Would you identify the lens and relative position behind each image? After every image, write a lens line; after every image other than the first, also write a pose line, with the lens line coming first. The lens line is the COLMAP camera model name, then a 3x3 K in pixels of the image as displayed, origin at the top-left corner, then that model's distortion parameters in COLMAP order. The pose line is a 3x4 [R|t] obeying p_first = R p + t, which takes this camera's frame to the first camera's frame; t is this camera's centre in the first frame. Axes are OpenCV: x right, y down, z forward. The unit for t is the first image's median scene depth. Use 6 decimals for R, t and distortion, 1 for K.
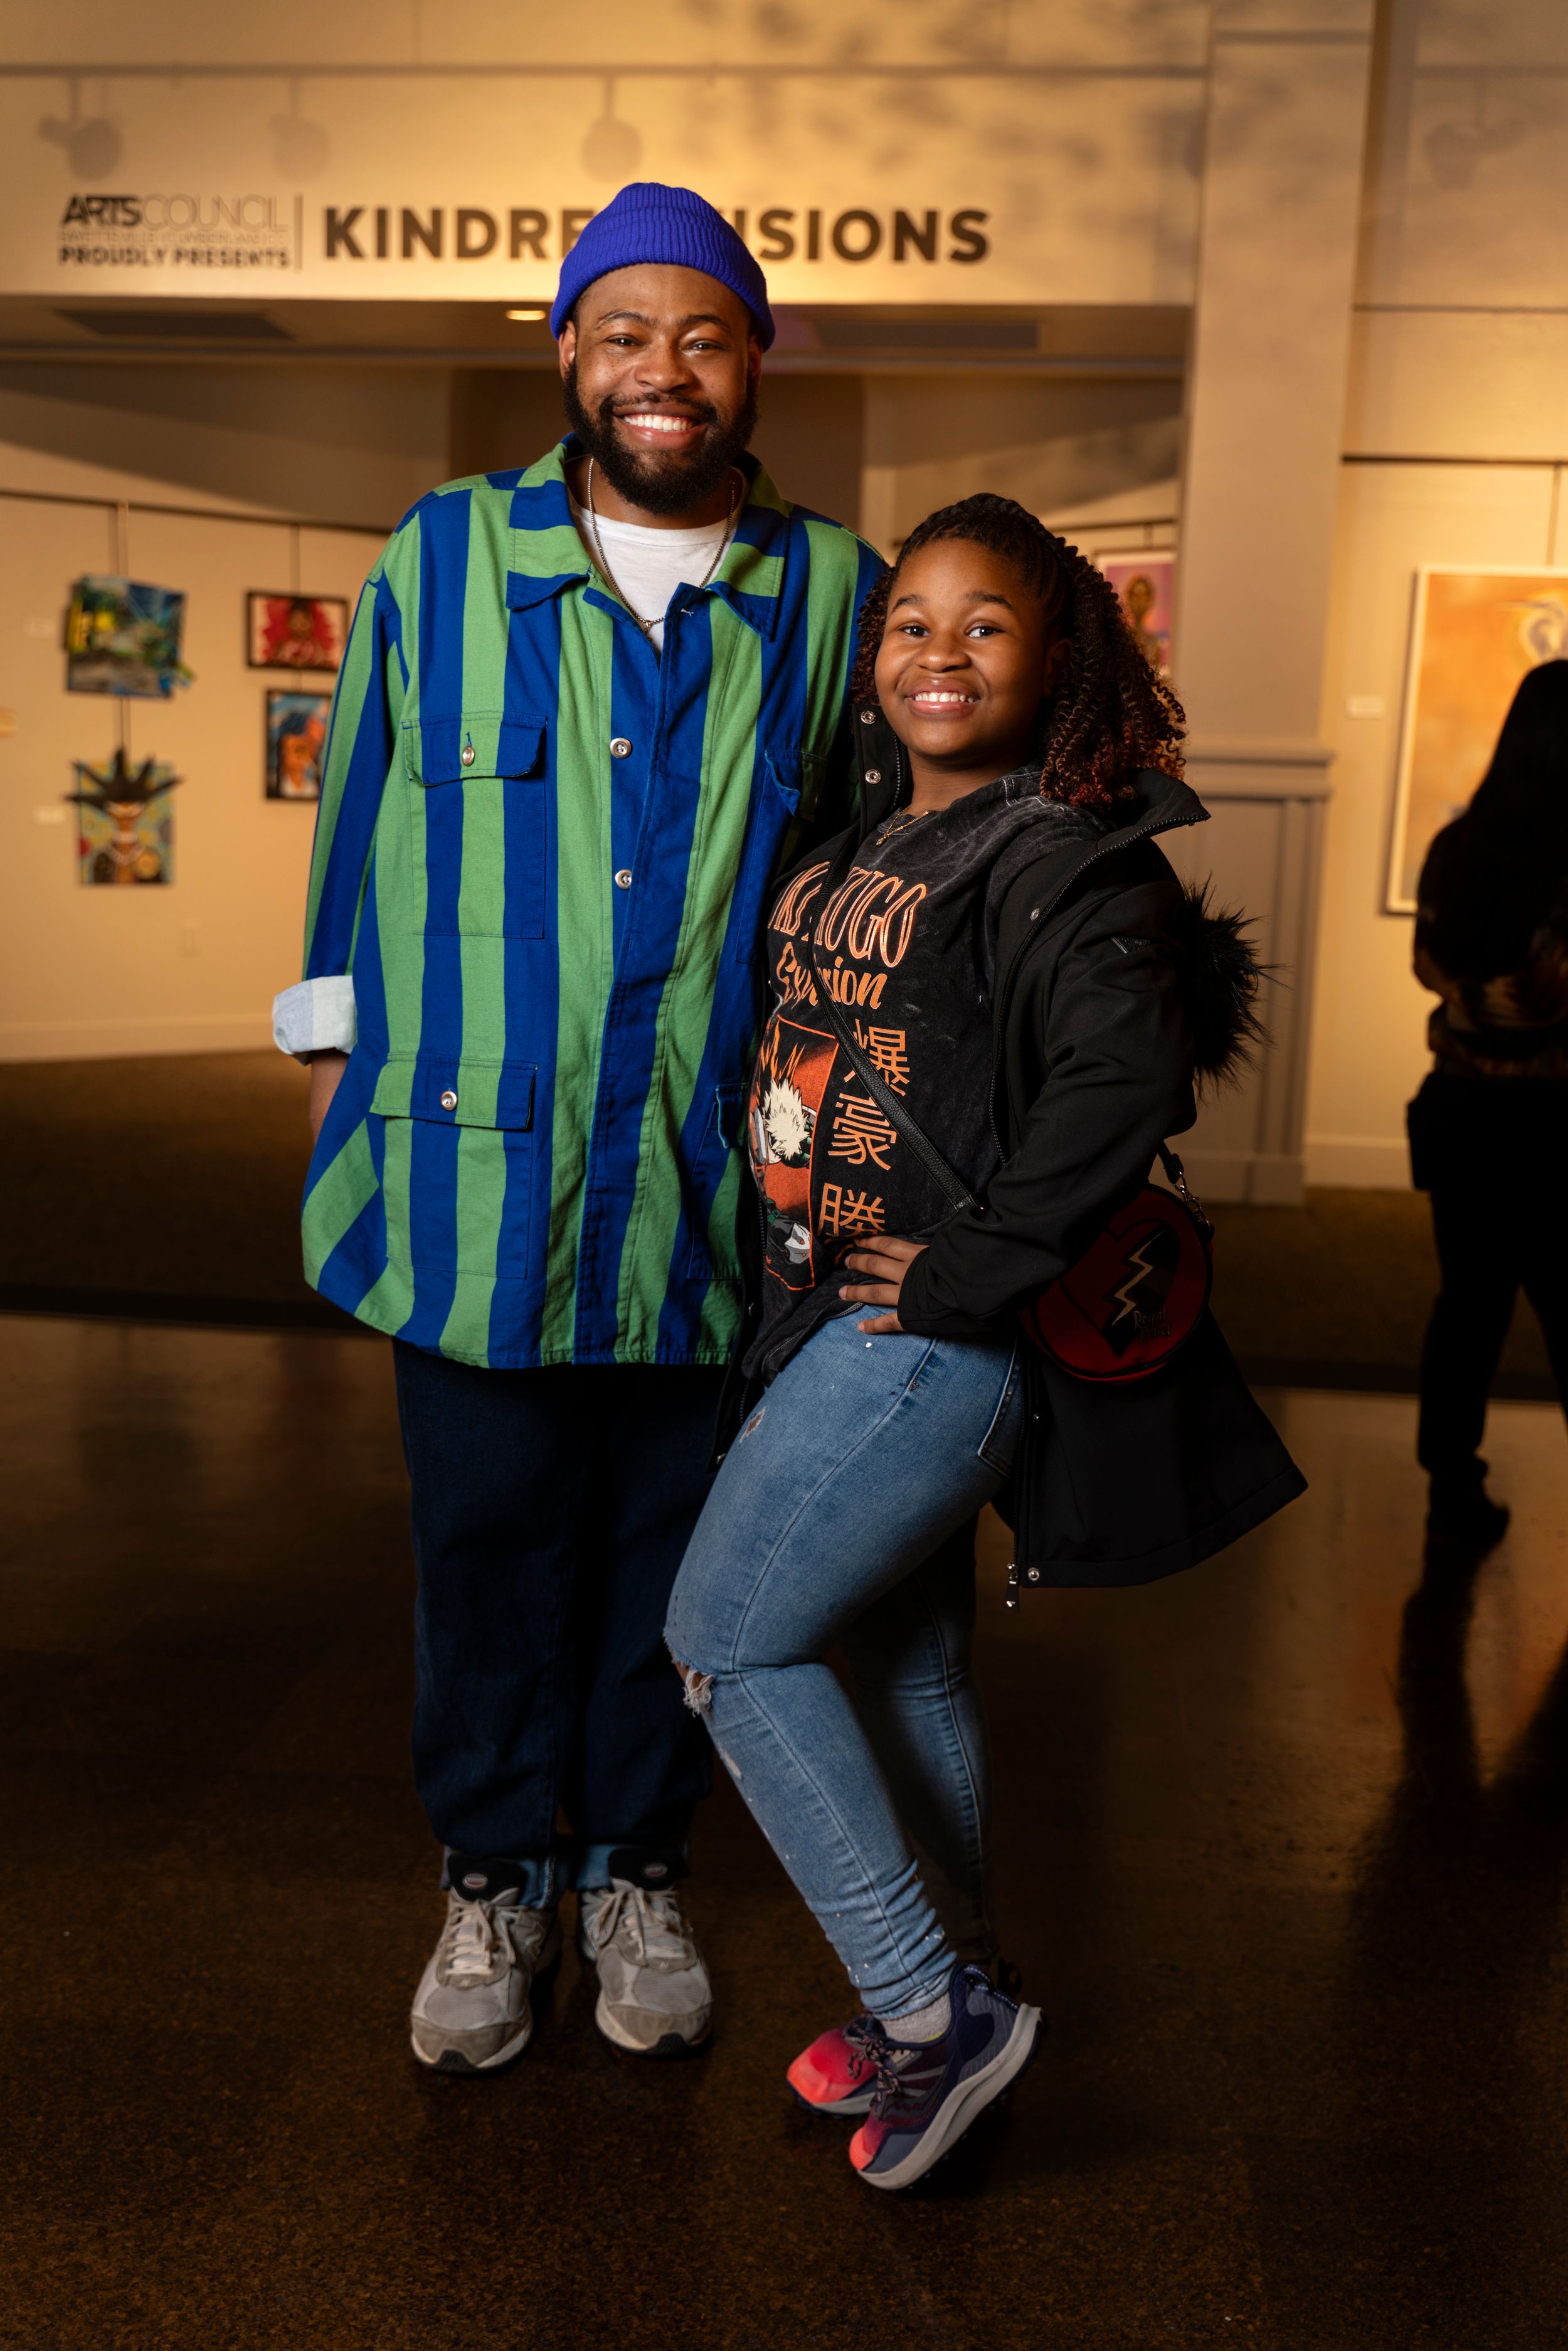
lens RADIAL K [[2301.8, 0, 784.0], [0, 2301.8, 1175.5], [0, 0, 1]] dist [0.004160, -0.014580]
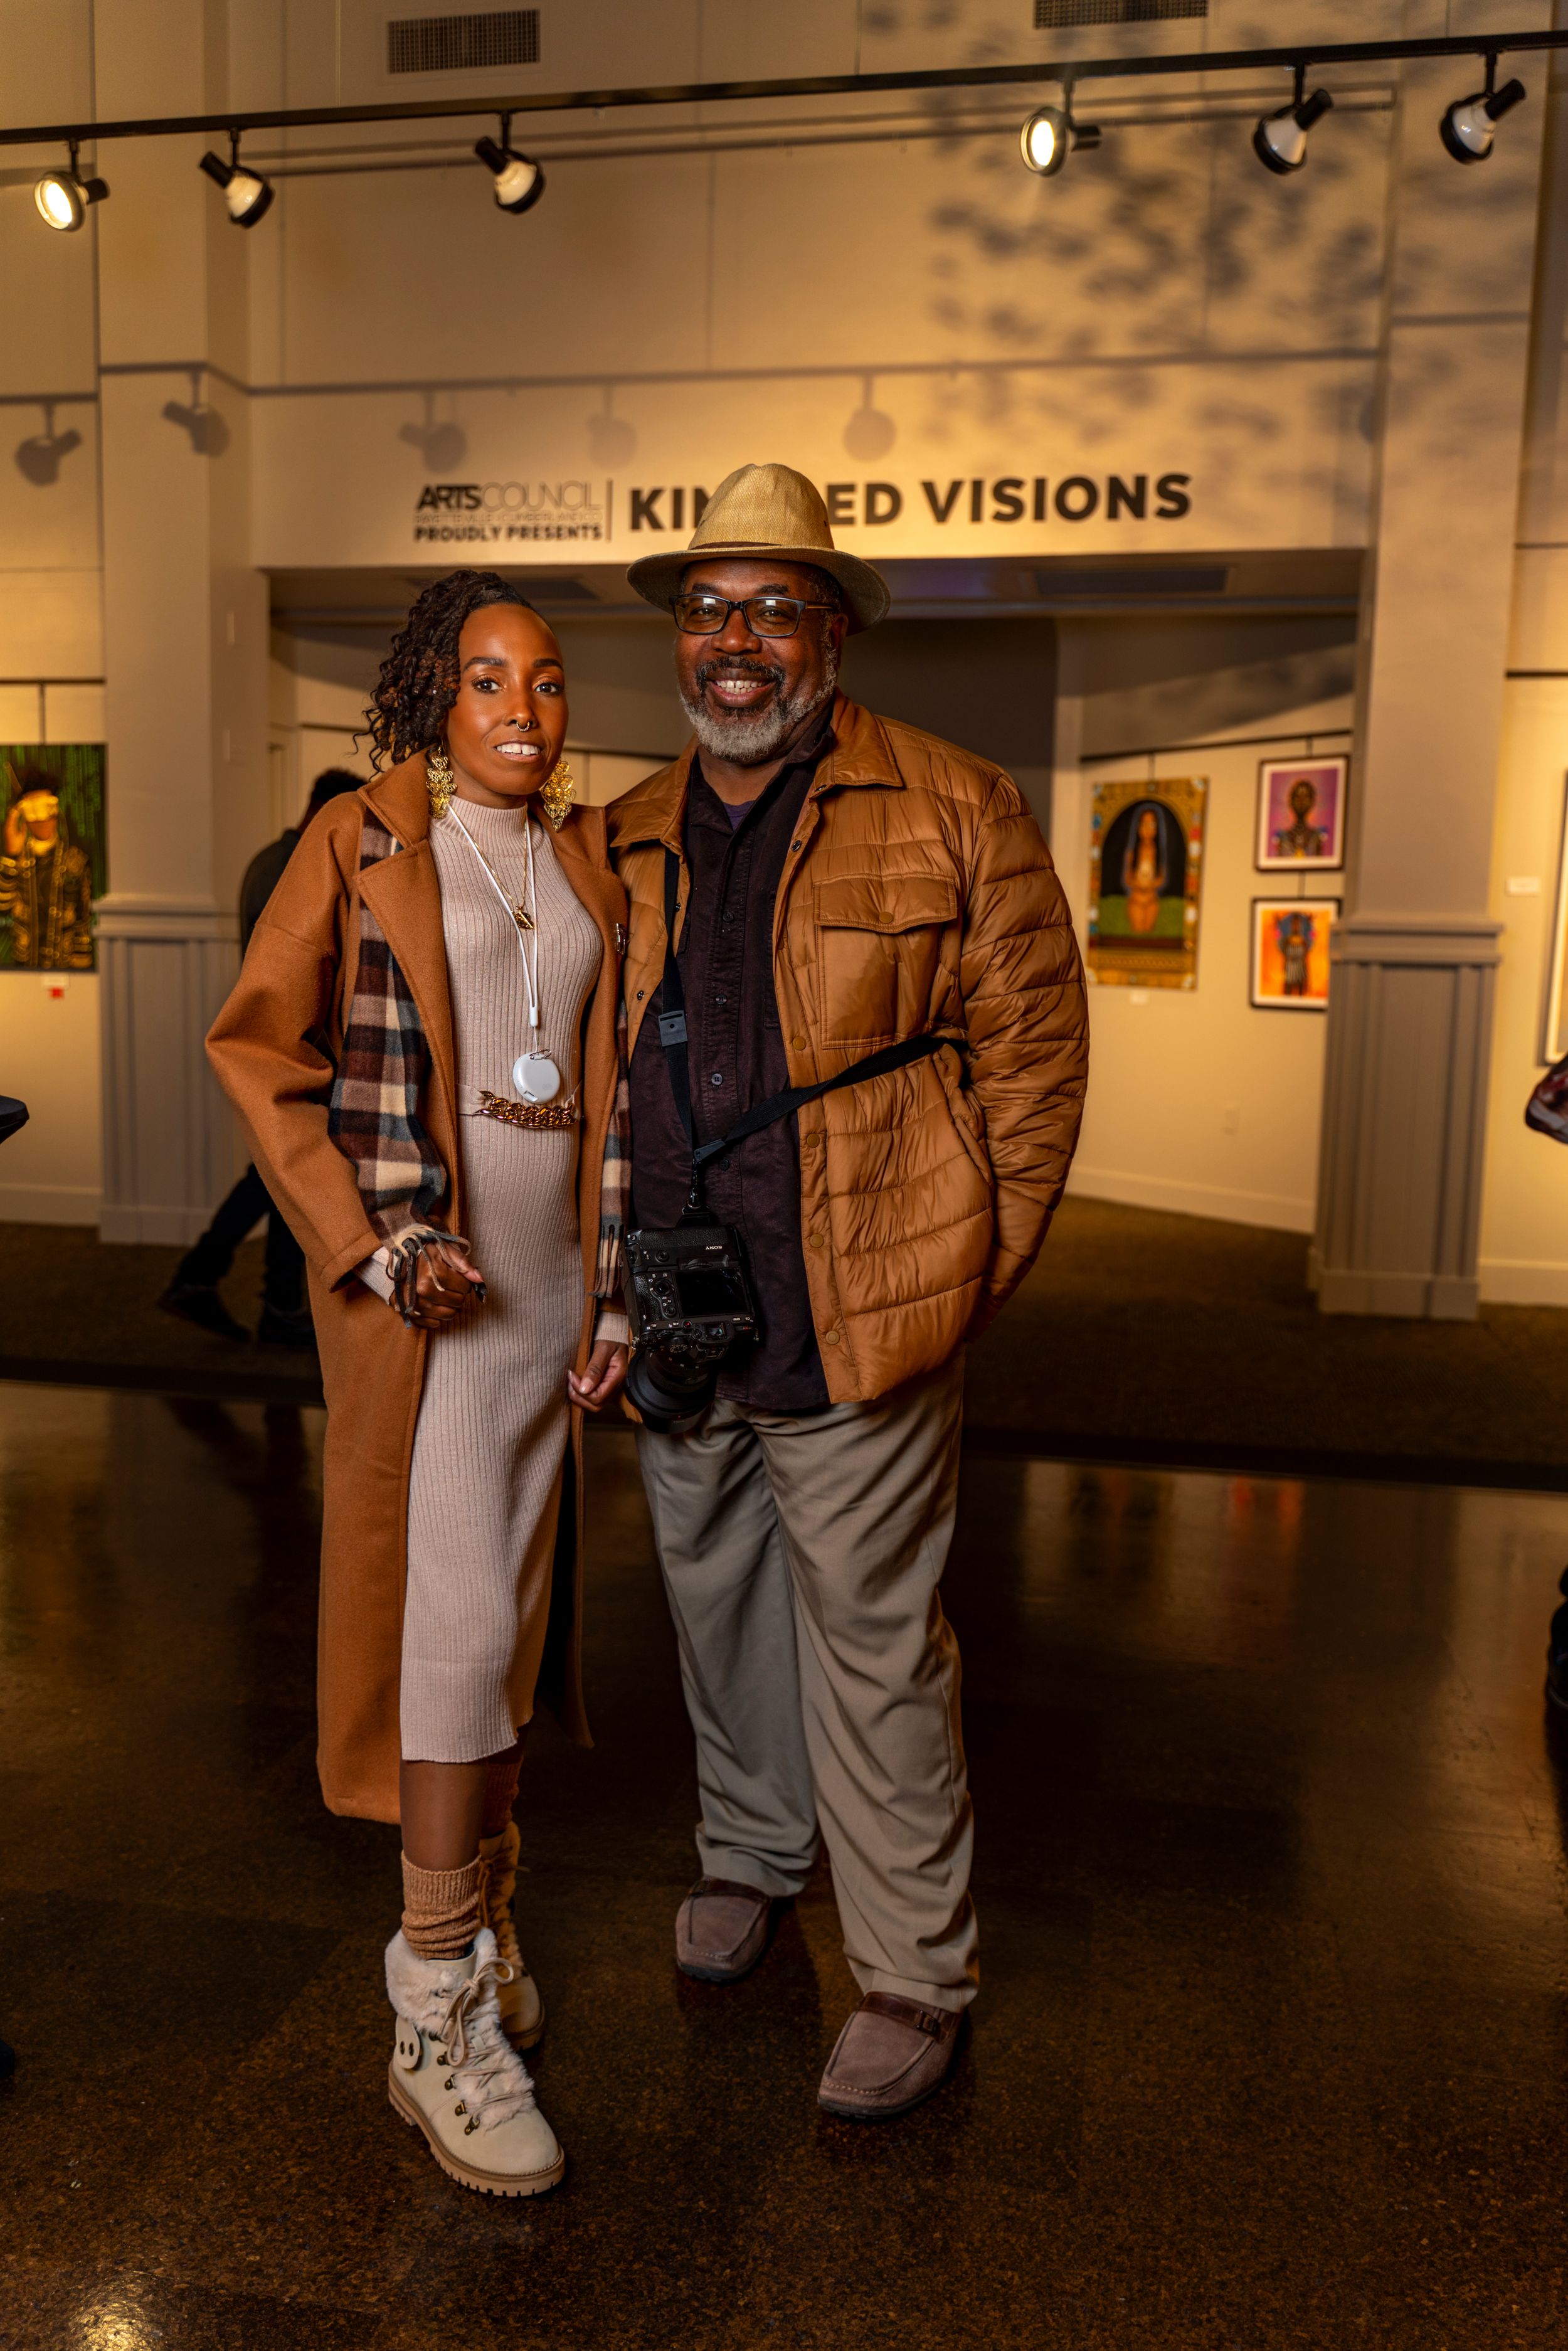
lens RADIAL K [[1878.2, 0, 784.0], [0, 1878.2, 1175.5], [0, 0, 1]] dist [0.001725, -0.003879]
pose [[0.997005, -0.001484, -0.077322, -0.136622], [-0.003013, 0.998311, -0.058009, -0.010679], [0.077278, 0.058069, 0.995317, 0.139586]]
